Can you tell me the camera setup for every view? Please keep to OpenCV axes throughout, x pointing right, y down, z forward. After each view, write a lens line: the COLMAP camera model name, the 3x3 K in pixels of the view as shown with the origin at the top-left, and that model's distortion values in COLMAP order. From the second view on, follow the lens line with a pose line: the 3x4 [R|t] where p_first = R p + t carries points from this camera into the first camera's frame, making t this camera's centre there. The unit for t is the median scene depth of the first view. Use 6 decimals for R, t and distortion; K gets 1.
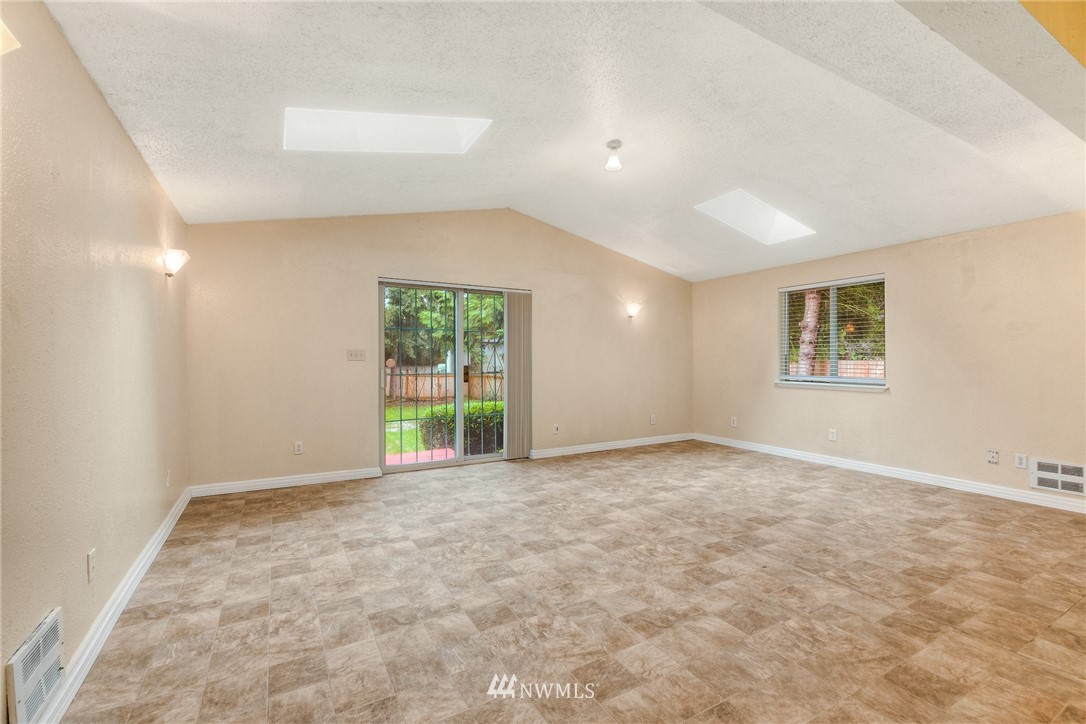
lens RADIAL K [[472.7, 0, 542.8], [0, 472.7, 358.9], [0, 0, 1]] dist [0.001734, -0.001023]
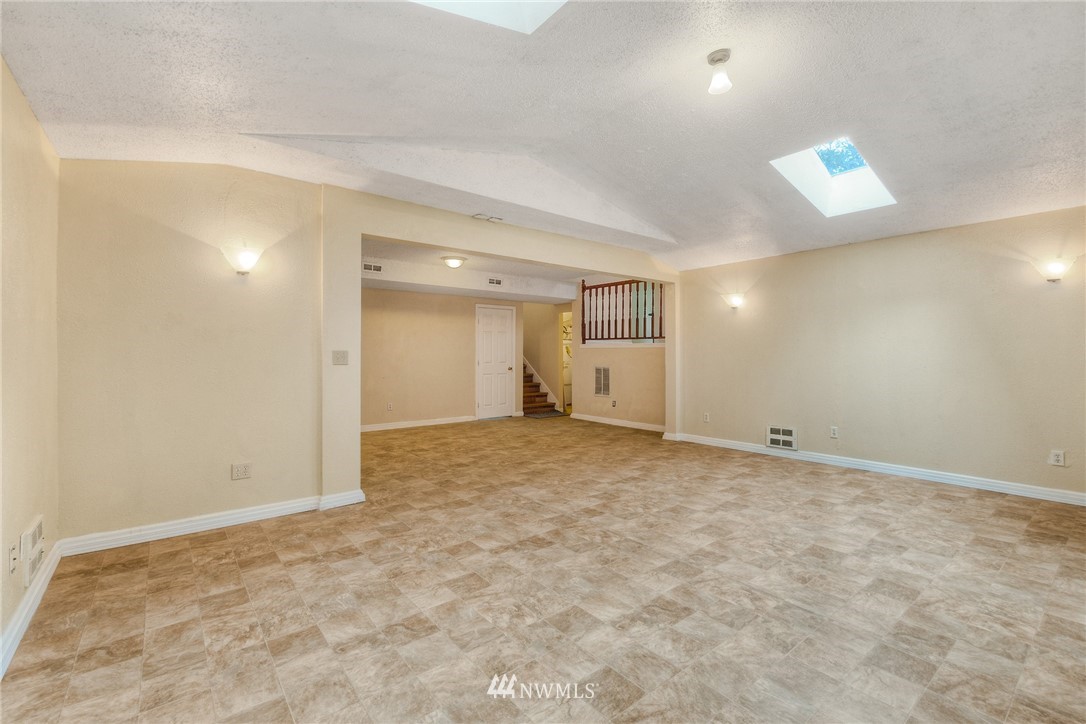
lens RADIAL K [[472.7, 0, 542.8], [0, 472.7, 358.9], [0, 0, 1]] dist [0.001734, -0.001023]
pose [[-0.987214, 0.003682, -0.159357, 0.768977], [0.002677, 0.999975, 0.006523, 0.003249], [0.159377, 0.006013, -0.987199, 2.413144]]
